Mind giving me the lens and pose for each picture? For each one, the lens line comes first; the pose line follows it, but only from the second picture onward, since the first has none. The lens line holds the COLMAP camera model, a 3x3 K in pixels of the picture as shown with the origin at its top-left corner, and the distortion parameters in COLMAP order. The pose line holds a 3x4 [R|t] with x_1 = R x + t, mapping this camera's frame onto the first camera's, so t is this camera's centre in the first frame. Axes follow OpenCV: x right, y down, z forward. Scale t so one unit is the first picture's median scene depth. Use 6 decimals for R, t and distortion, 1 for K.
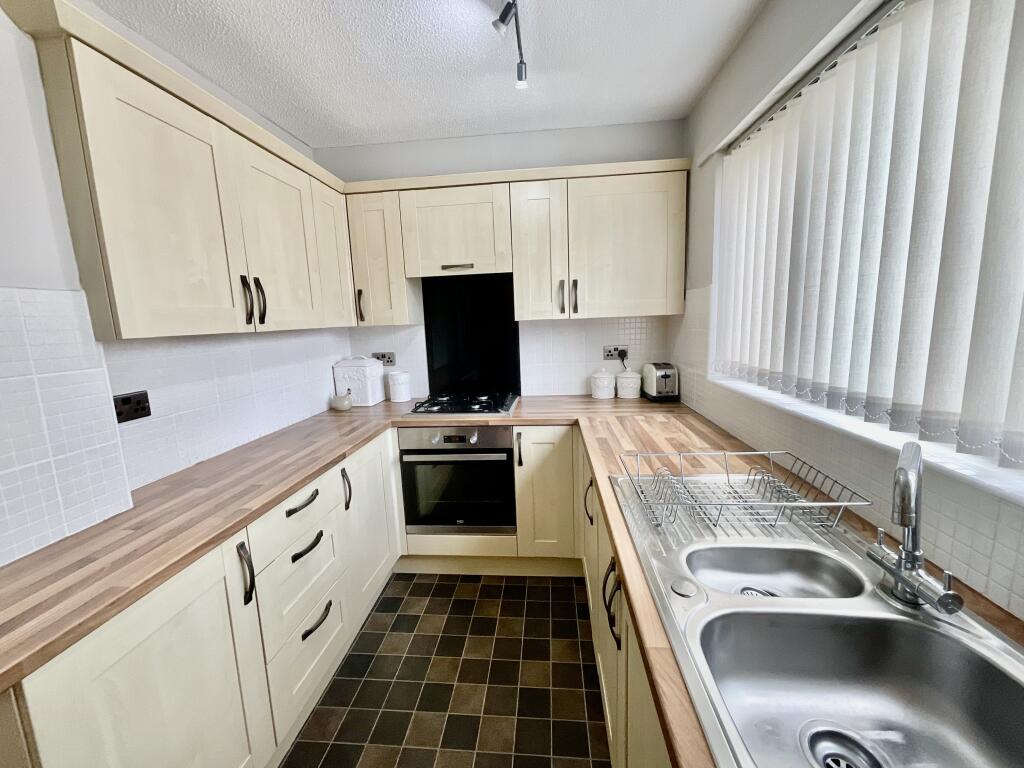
lens RADIAL K [[417.1, 0, 509.4], [0, 417.1, 385.0], [0, 0, 1]] dist [-0.006691, 0.003435]
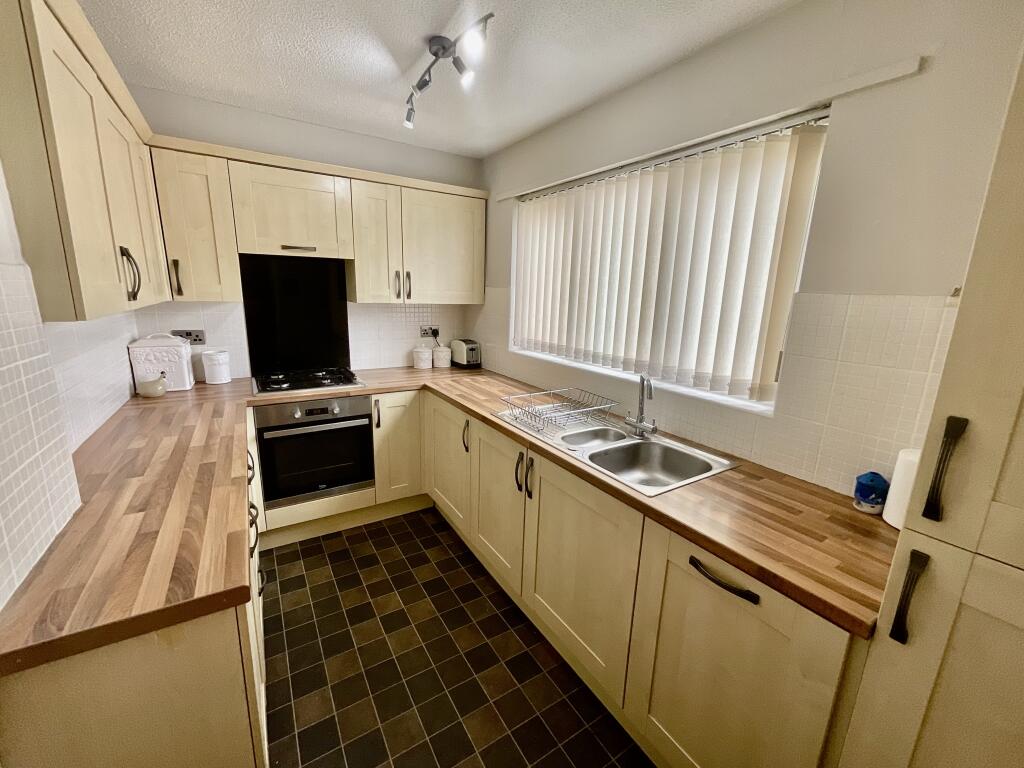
lens RADIAL K [[417.1, 0, 511.6], [0, 417.1, 385.9], [0, 0, 1]] dist [-0.006691, 0.003435]
pose [[0.790548, -0.075835, 0.607687, -0.369198], [0.037594, 0.996441, 0.075443, -0.000192], [-0.611246, -0.036796, 0.790585, -0.160966]]
